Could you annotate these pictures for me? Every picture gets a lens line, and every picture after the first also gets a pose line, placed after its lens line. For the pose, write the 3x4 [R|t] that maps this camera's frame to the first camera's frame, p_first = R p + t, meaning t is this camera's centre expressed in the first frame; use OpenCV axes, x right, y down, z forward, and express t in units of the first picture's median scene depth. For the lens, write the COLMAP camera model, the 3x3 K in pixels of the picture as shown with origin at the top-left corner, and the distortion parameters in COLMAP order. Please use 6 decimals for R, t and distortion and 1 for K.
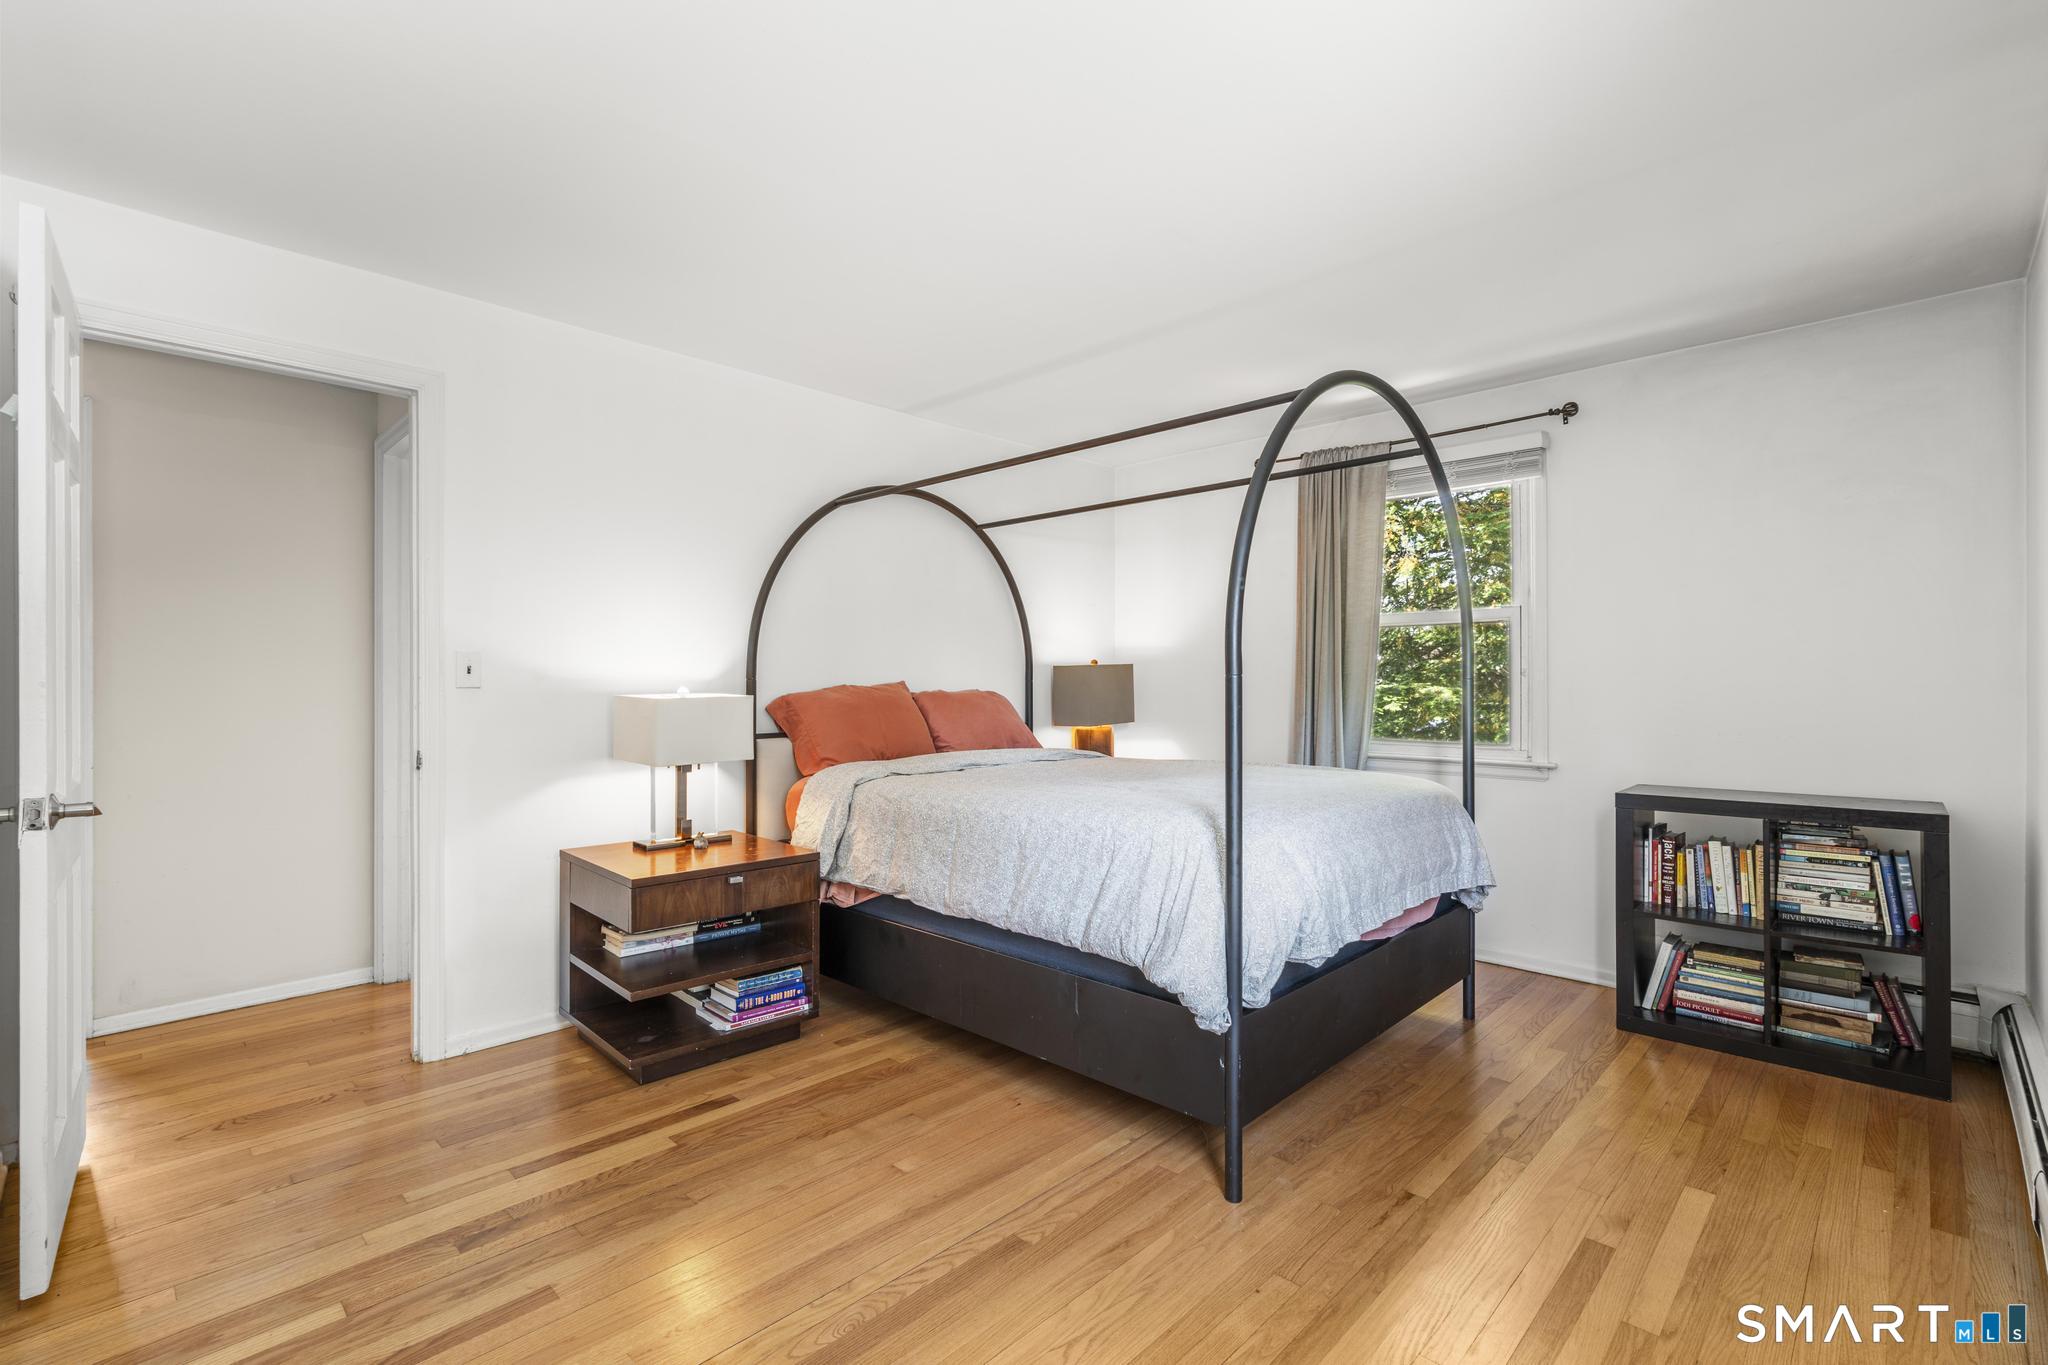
lens RADIAL K [[920.0, 0, 1020.6], [0, 920.0, 674.7], [0, 0, 1]] dist [-0.006759, 0.004480]
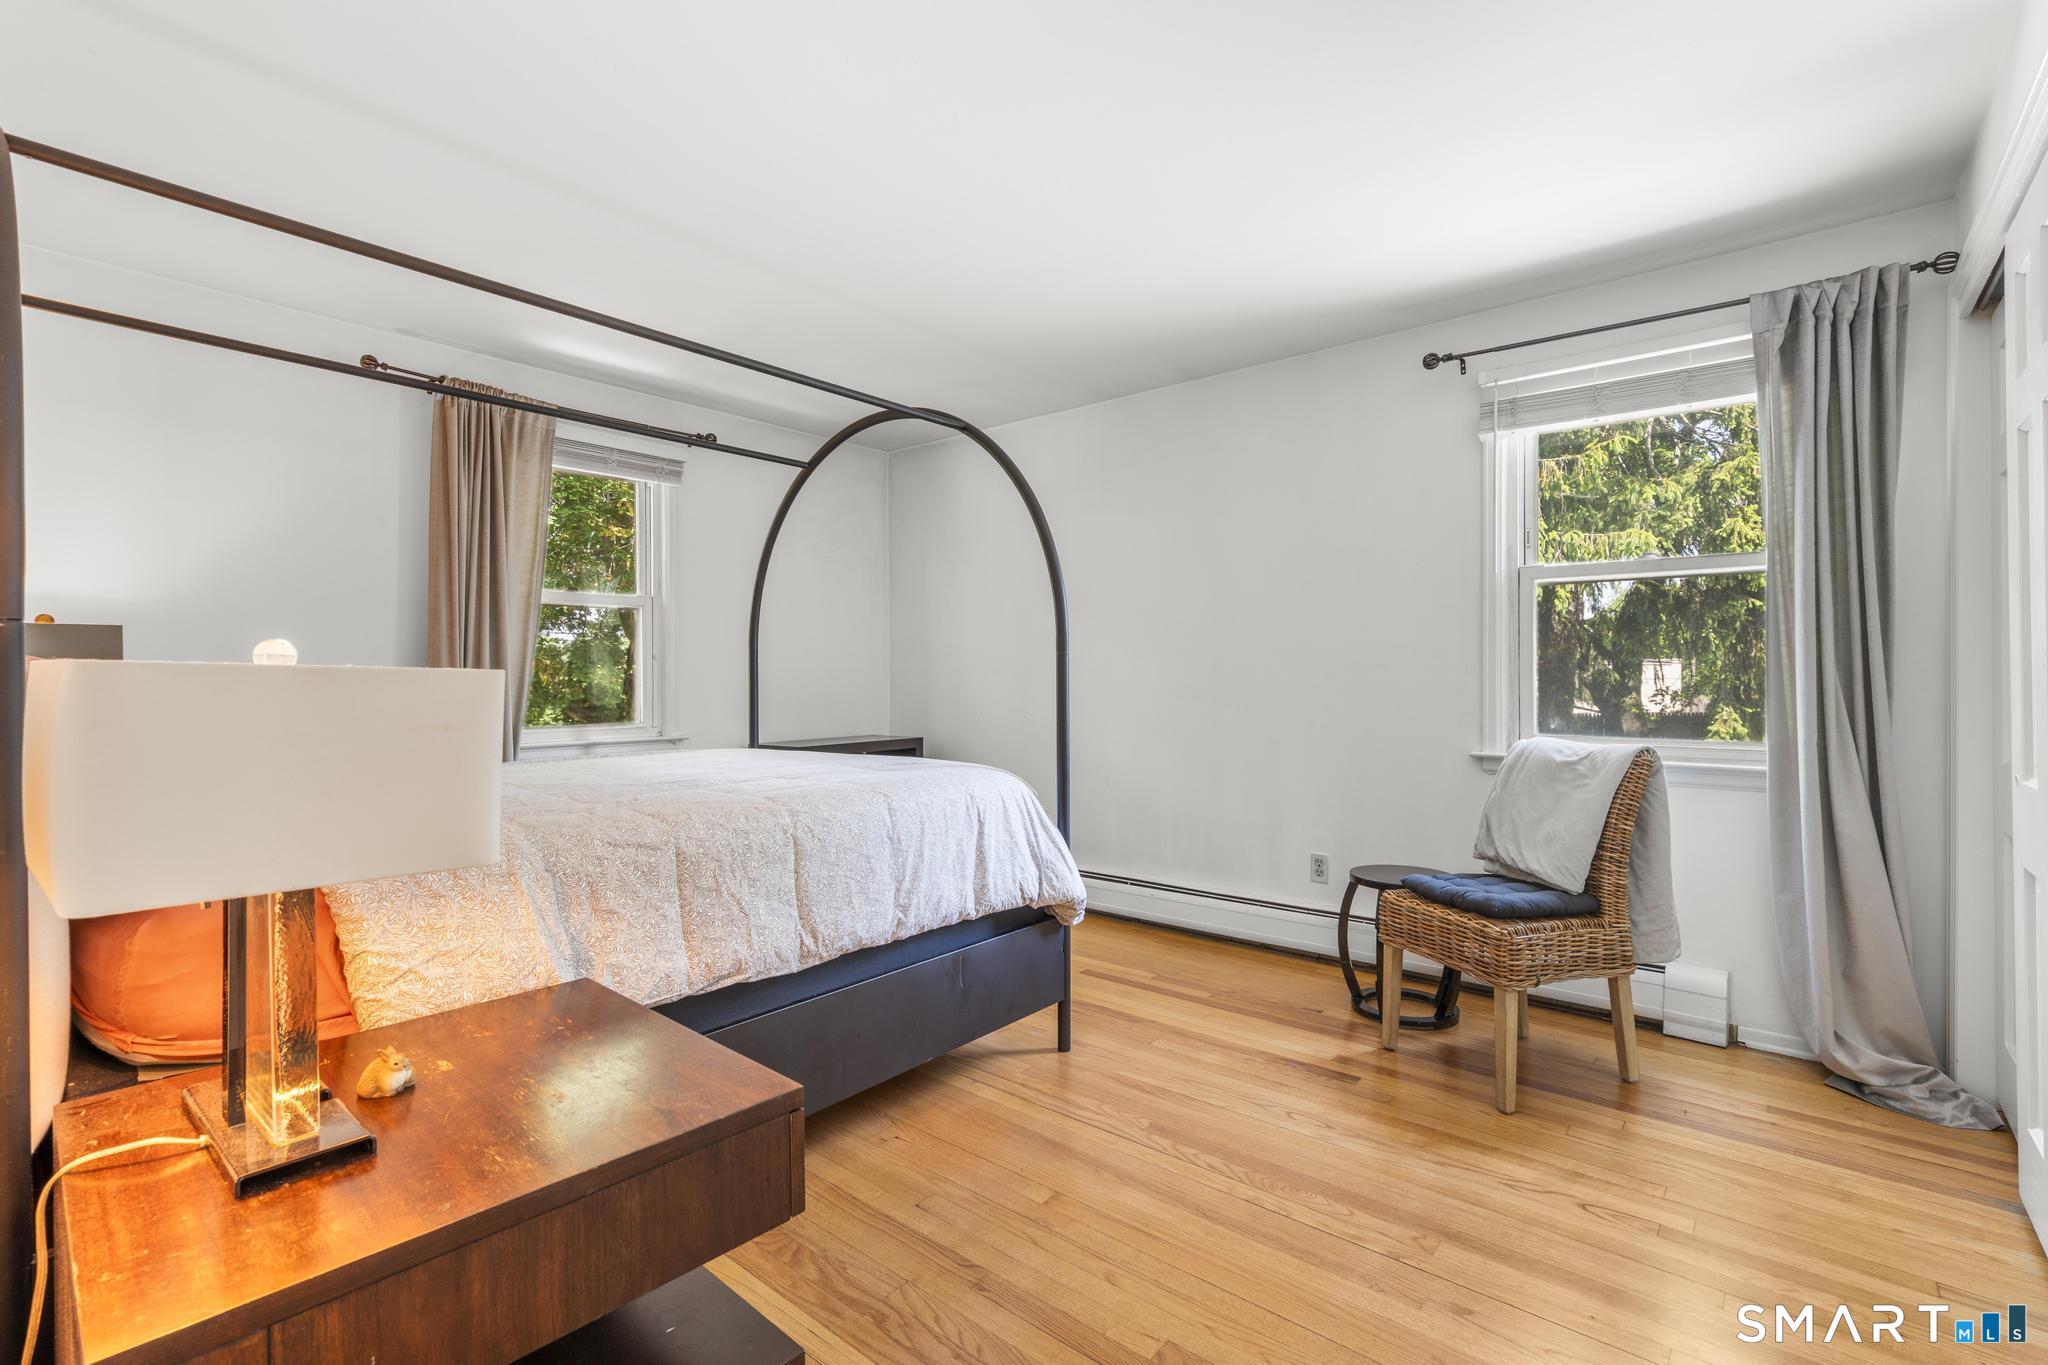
lens RADIAL K [[920.0, 0, 1022.8], [0, 920.0, 682.2], [0, 0, 1]] dist [-0.006759, 0.004480]
pose [[-0.060987, -0.007935, 0.998107, -0.868437], [0.002077, 0.999965, 0.008077, 0.029823], [-0.998136, 0.002566, -0.060968, 0.927457]]
